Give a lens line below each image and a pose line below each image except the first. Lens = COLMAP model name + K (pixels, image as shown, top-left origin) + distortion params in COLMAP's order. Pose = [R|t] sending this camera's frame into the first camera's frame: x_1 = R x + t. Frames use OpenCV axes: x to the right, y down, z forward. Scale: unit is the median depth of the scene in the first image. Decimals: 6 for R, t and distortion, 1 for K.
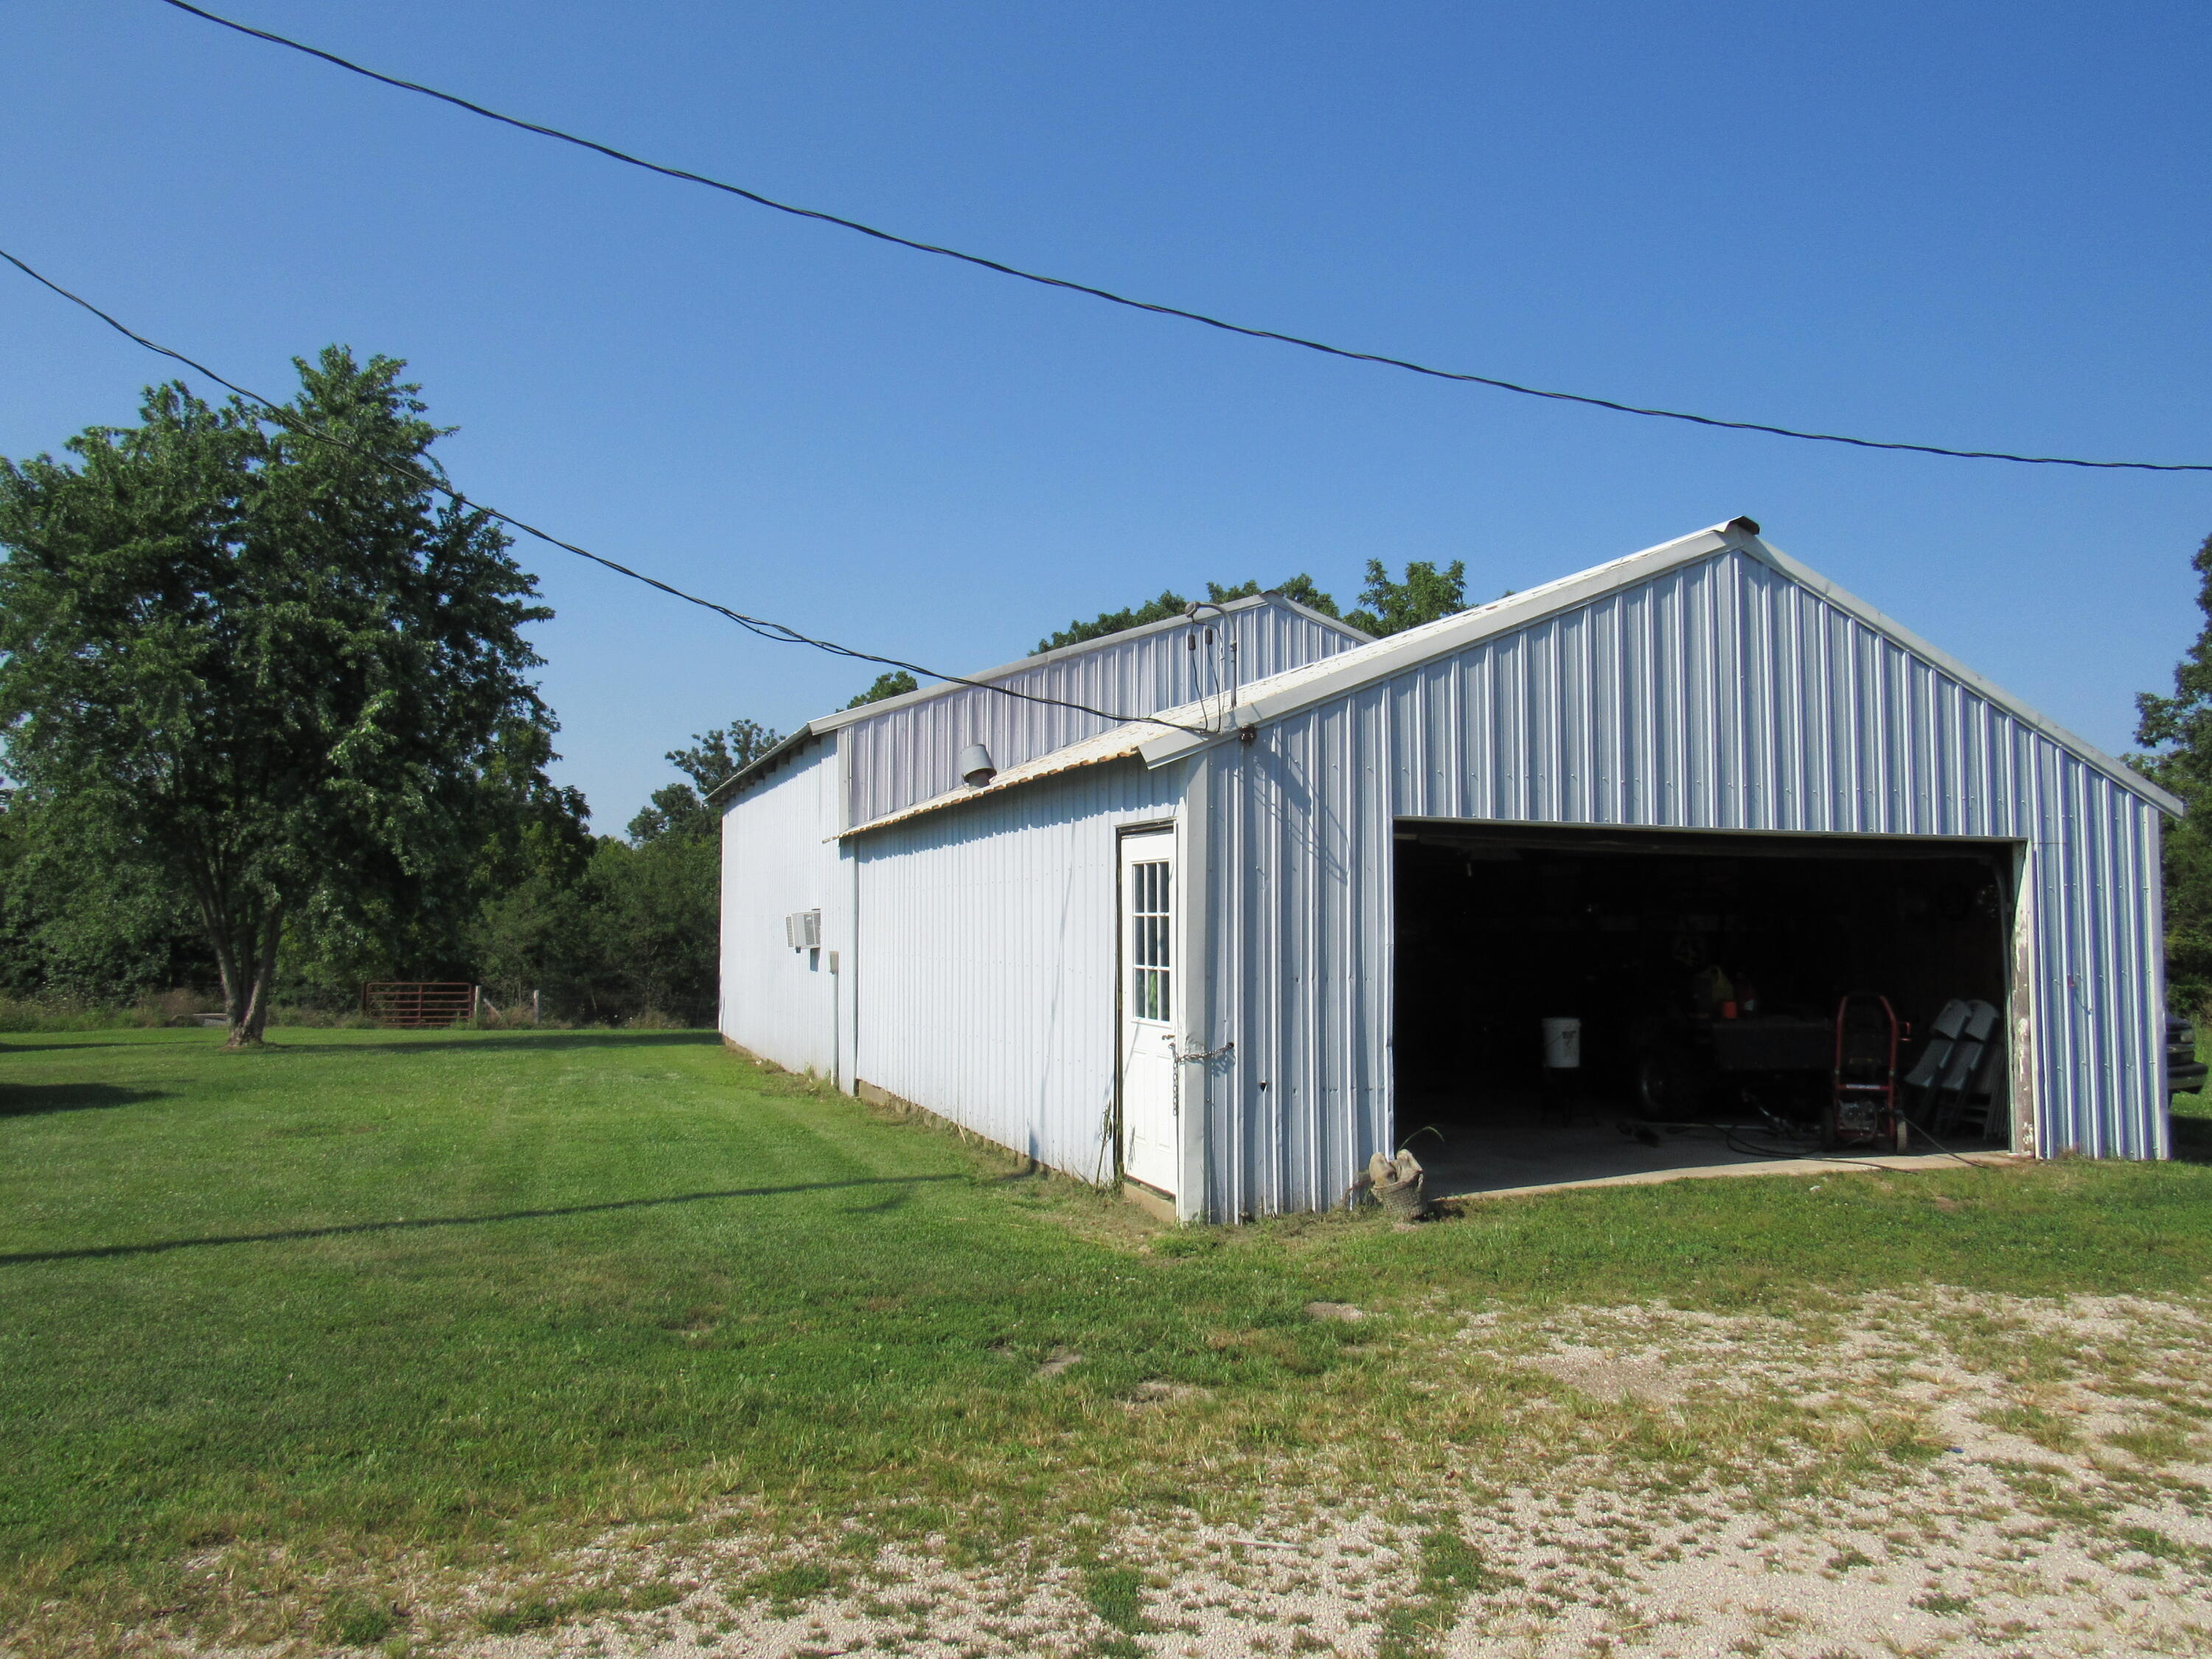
lens RADIAL K [[1580.1, 0, 1106.0], [0, 1580.1, 829.5], [0, 0, 1]] dist [-0.027628, 0.001983]
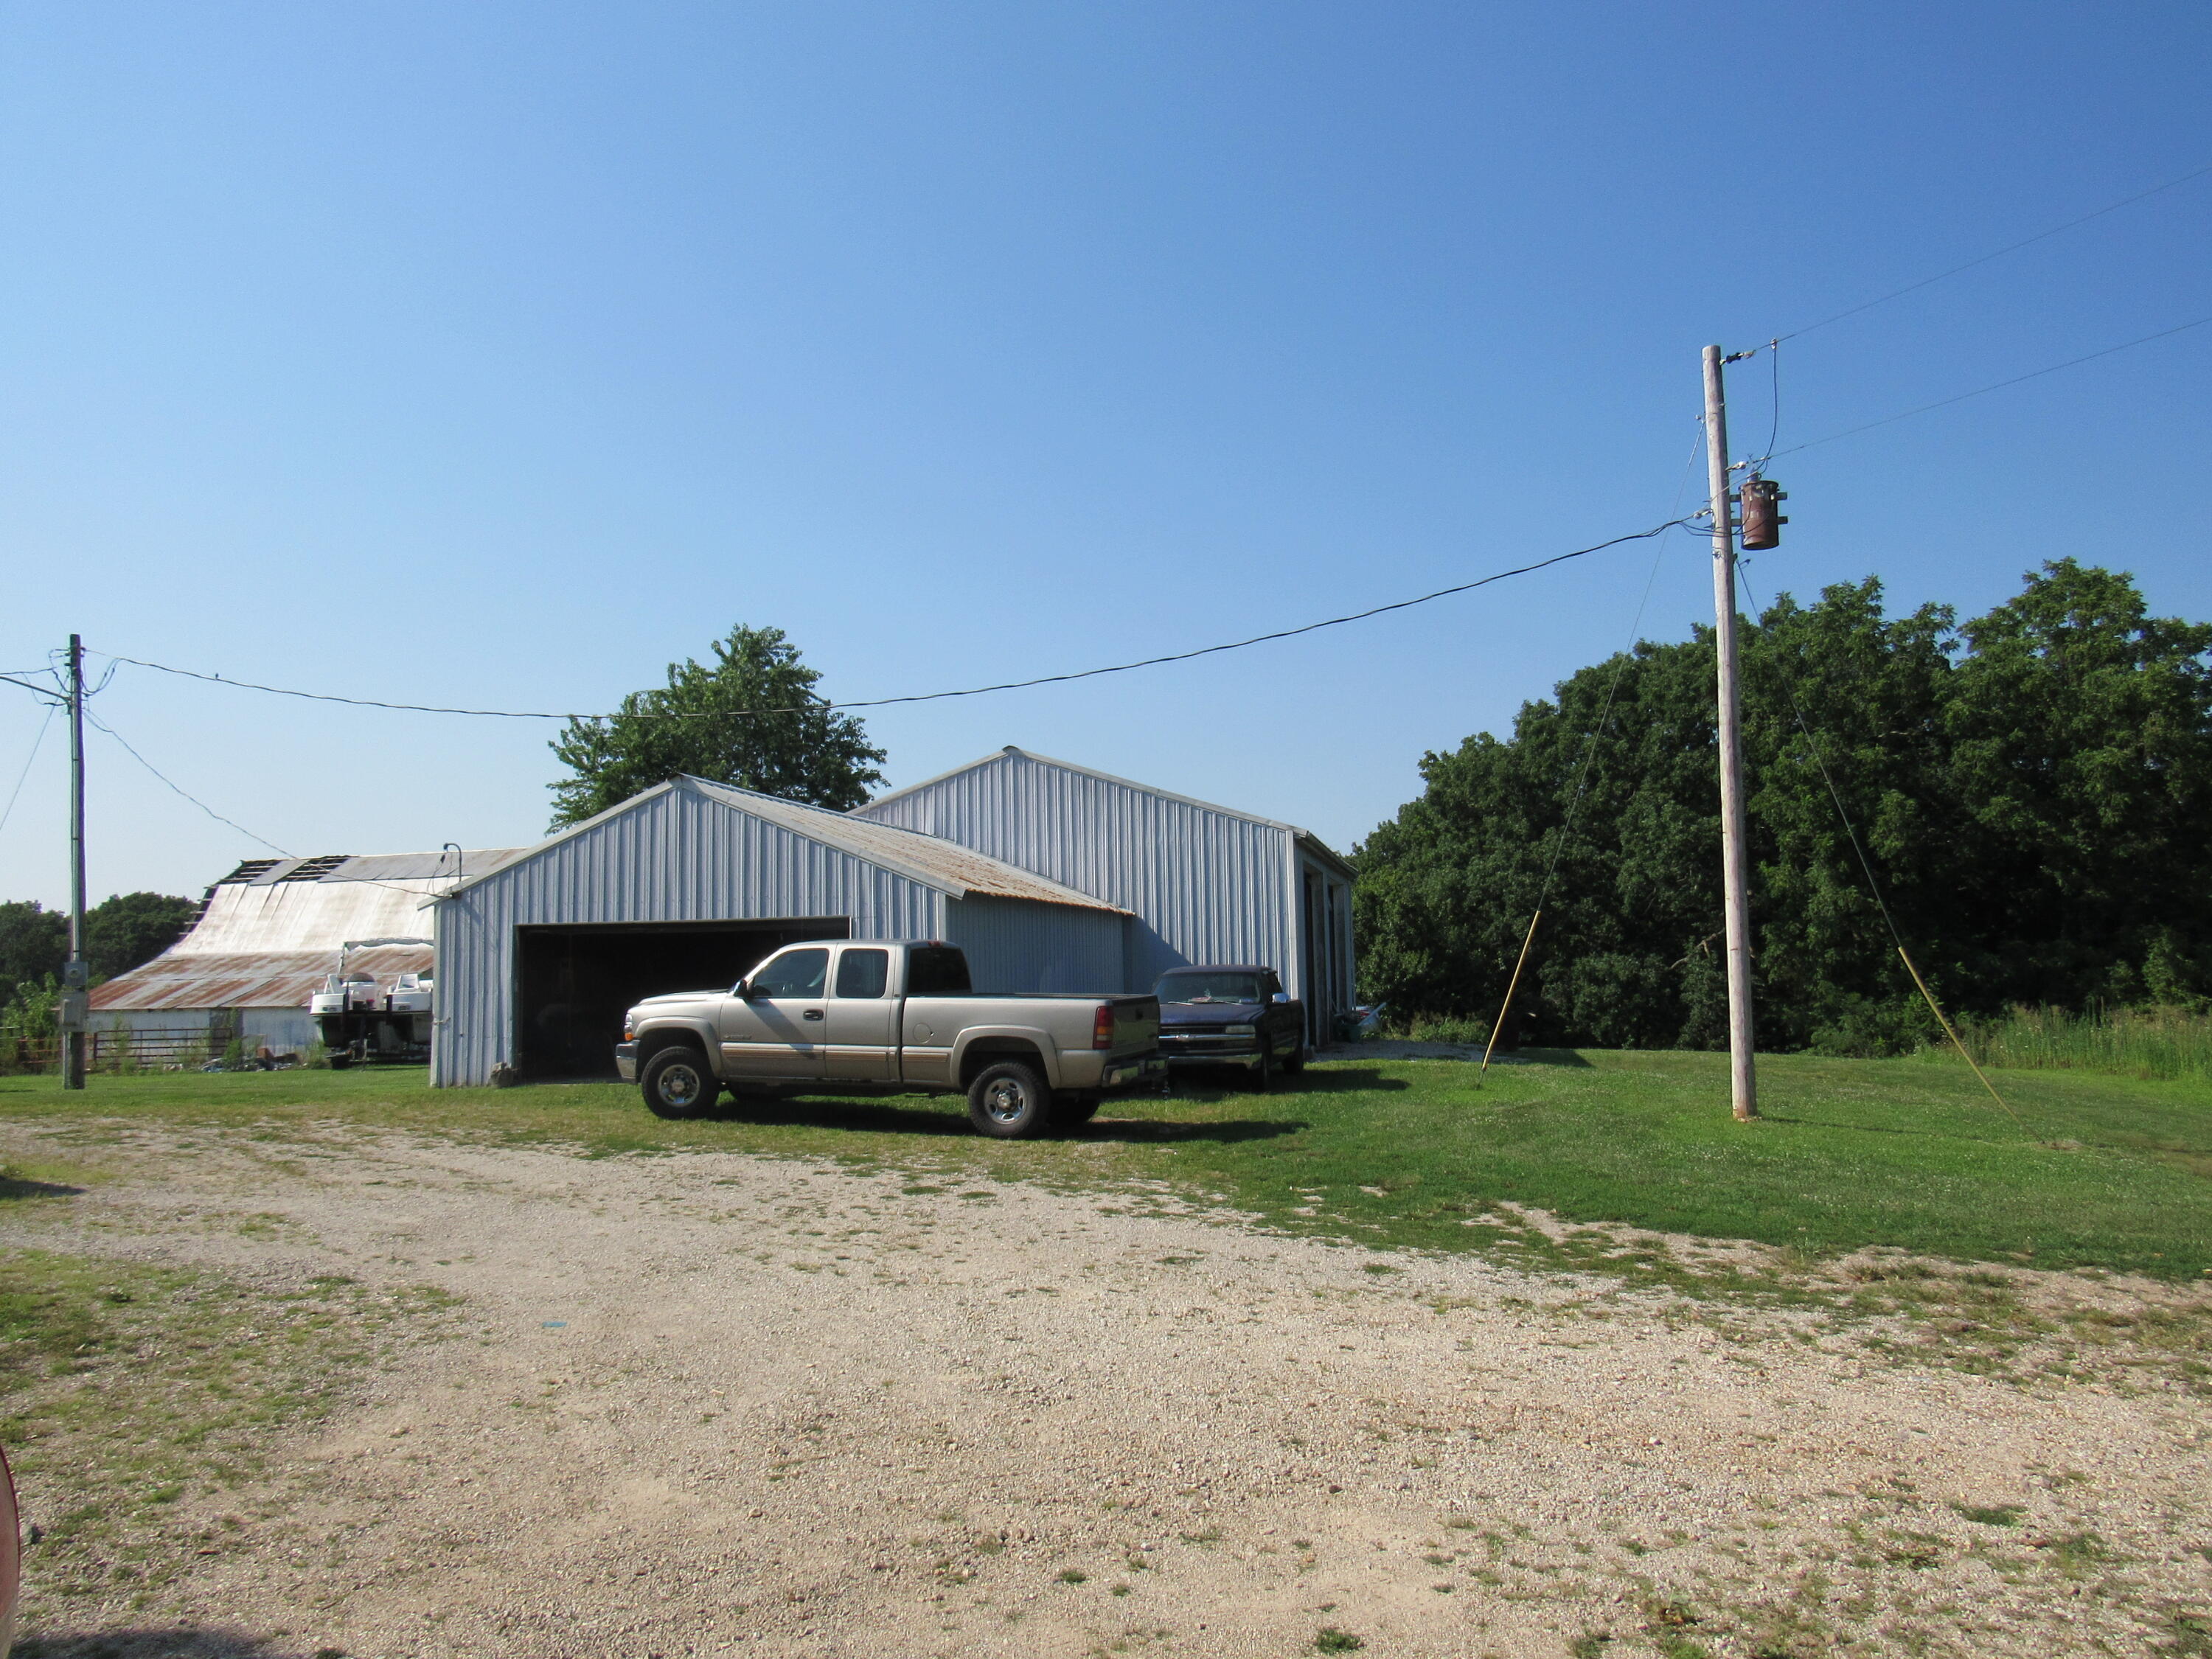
lens RADIAL K [[1580.1, 0, 1106.0], [0, 1580.1, 829.5], [0, 0, 1]] dist [-0.027628, 0.001983]
pose [[0.826940, -0.075340, -0.557220, 2.267582], [0.055412, 0.997078, -0.052579, 0.023943], [0.559554, 0.012603, 0.828698, -0.484956]]
